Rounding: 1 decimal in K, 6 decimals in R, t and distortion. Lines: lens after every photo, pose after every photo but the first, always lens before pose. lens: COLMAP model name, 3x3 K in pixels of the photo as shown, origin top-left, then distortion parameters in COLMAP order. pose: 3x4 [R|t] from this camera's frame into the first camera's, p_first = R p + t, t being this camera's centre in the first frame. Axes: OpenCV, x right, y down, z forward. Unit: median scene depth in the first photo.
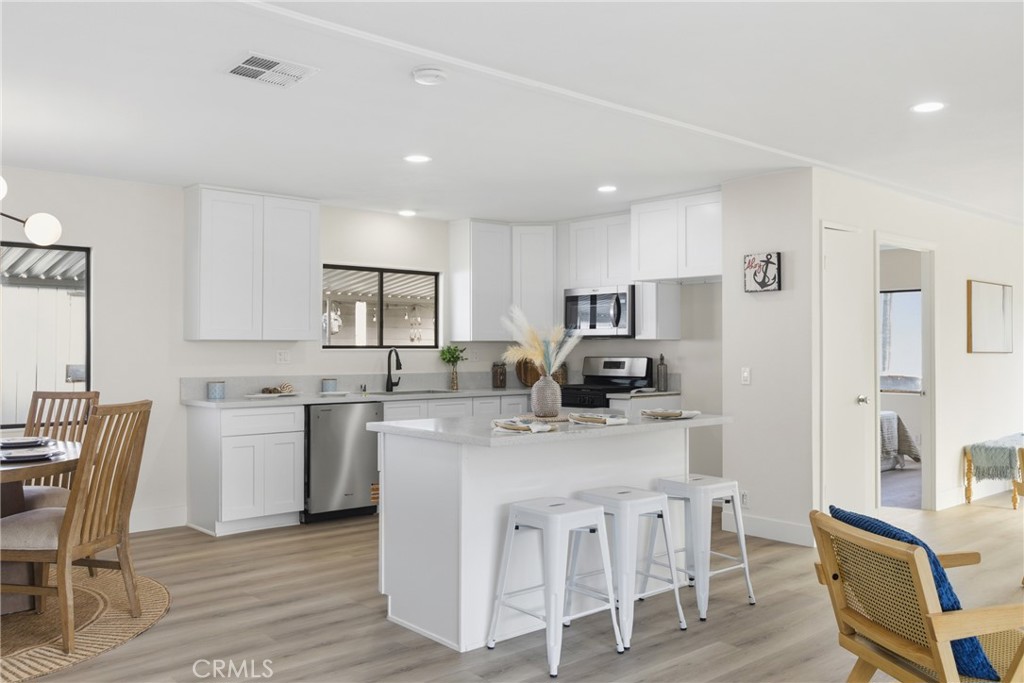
lens RADIAL K [[852.7, 0, 512.2], [0, 852.7, 342.3], [0, 0, 1]] dist [-0.012867, 0.003985]
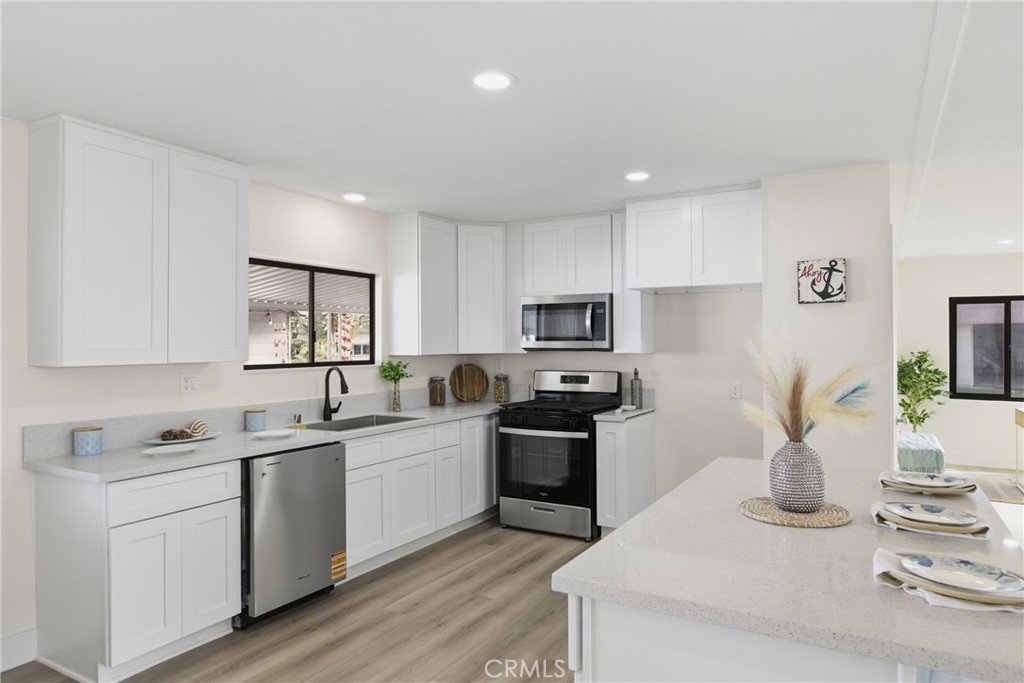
lens RADIAL K [[628.3, 0, 516.3], [0, 628.3, 342.1], [0, 0, 1]] dist [-0.014223, 0.005826]
pose [[0.945863, -0.004678, 0.324532, -0.185573], [0.002955, 0.999979, 0.005801, -0.020847], [-0.324552, -0.004528, 0.945857, 0.426911]]
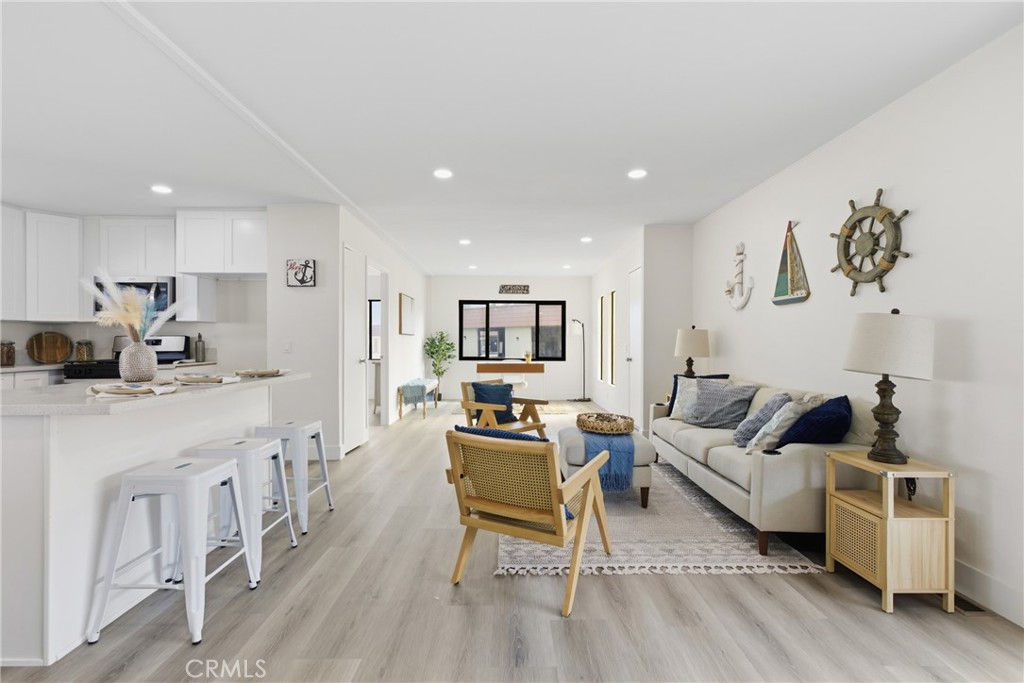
lens RADIAL K [[470.1, 0, 515.0], [0, 470.1, 338.8], [0, 0, 1]] dist [0.000168, 0.000877]
pose [[0.644599, 0.001459, 0.764520, -0.065593], [-0.002705, 0.999996, 0.000372, 0.022799], [-0.764516, -0.002308, 0.644600, 0.193317]]
